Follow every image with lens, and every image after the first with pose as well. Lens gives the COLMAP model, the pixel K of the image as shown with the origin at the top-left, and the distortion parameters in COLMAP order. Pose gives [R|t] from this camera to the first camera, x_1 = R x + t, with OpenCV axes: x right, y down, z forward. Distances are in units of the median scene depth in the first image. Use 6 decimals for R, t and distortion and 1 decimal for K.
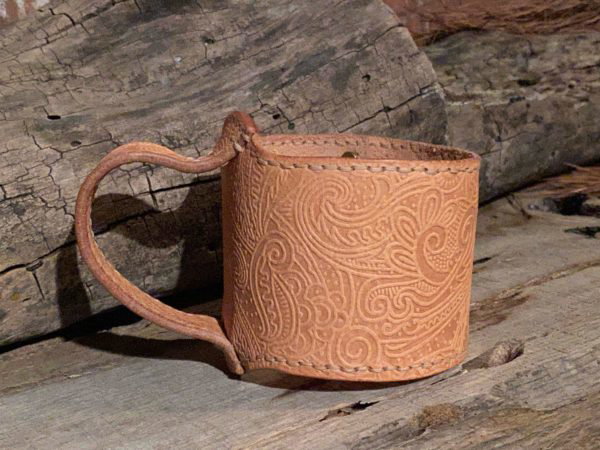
lens RADIAL K [[910.5, 0, 300.0], [0, 910.5, 225.0], [0, 0, 1]] dist [0.195096, -0.756235]
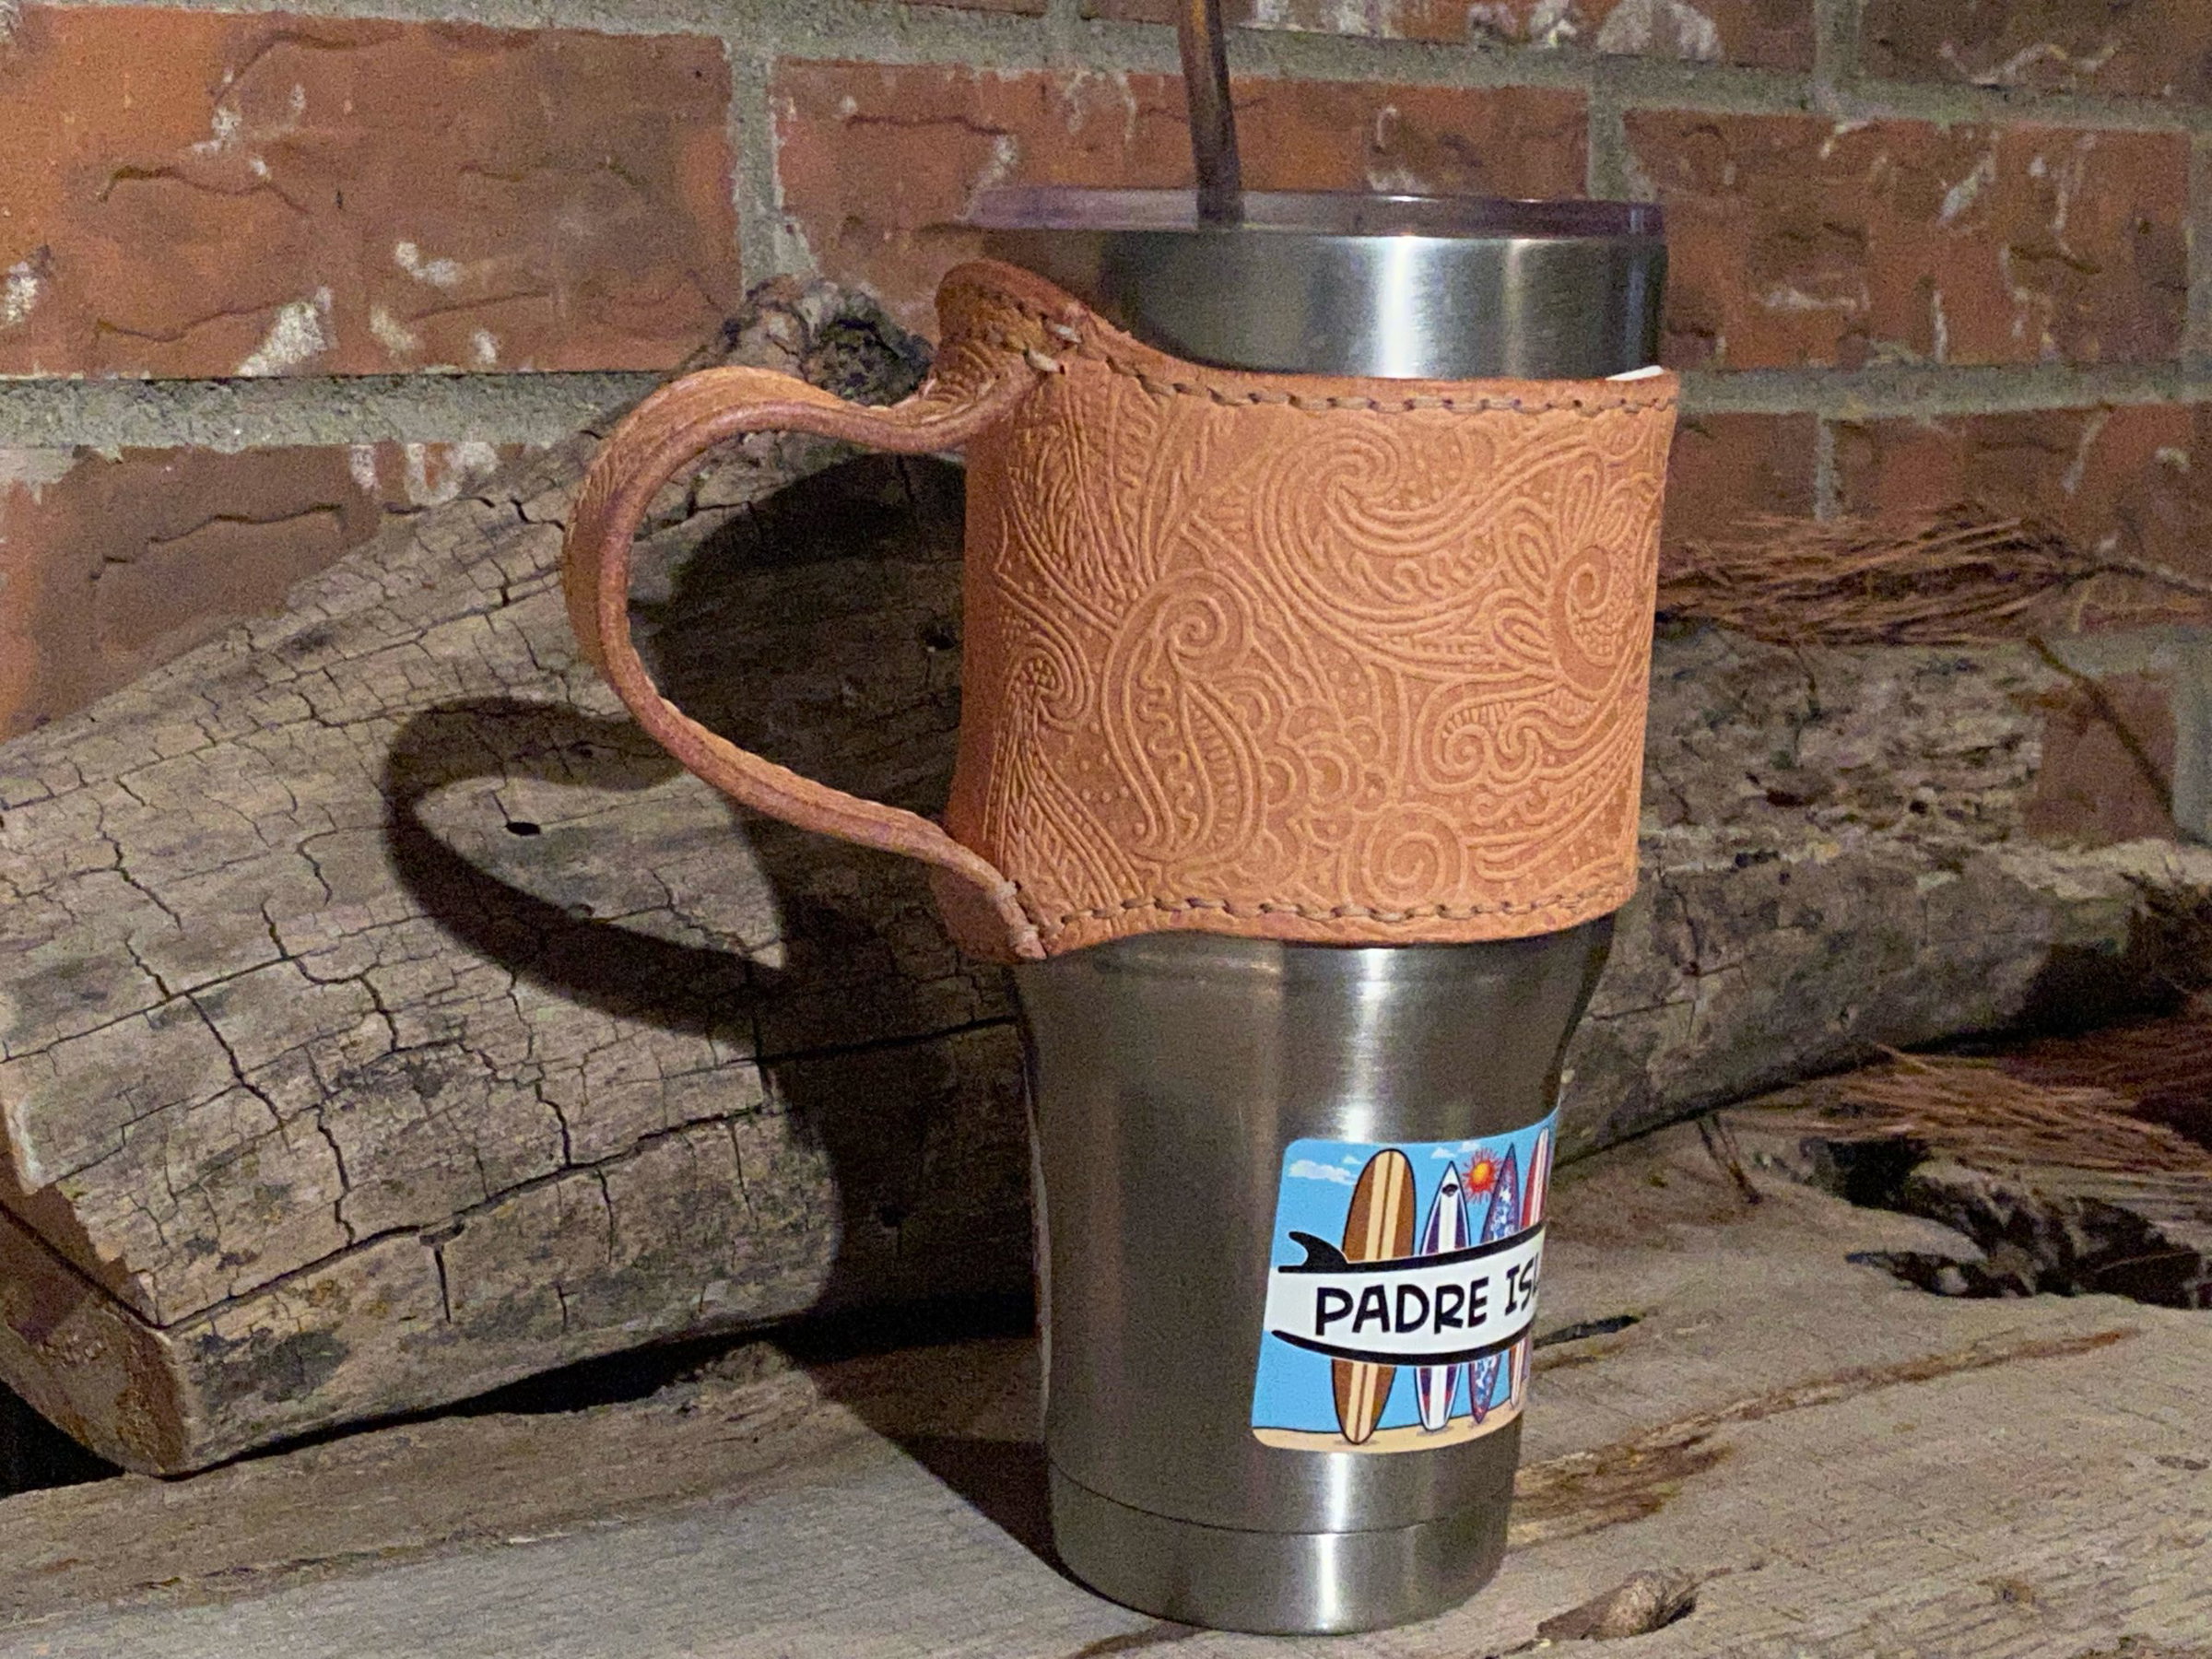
lens RADIAL K [[3373.1, 0, 1144.2], [0, 3373.1, 825.2], [0, 0, 1]] dist [0.205933, -0.797108]
pose [[0.991300, 0.119698, 0.054735, -0.087278], [-0.117130, 0.991958, -0.047957, -0.076365], [-0.060035, 0.041129, 0.997349, -0.358167]]
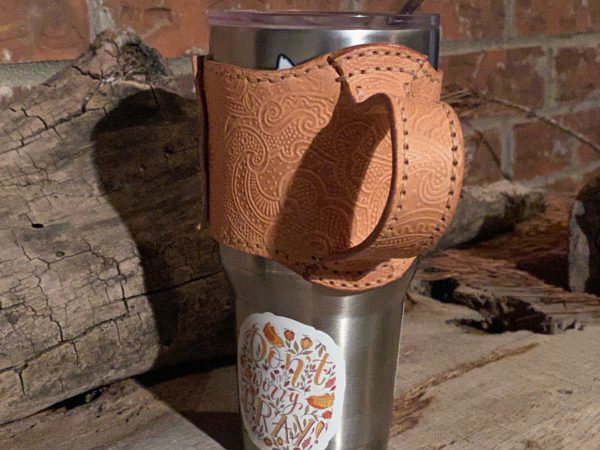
lens RADIAL K [[910.5, 0, 300.0], [0, 910.5, 225.0], [0, 0, 1]] dist [0.195096, -0.756235]
pose [[0.976014, 0.068580, 0.206626, -0.175779], [-0.074581, 0.996986, 0.021383, -0.153794], [-0.204536, -0.036281, 0.978186, -0.130464]]
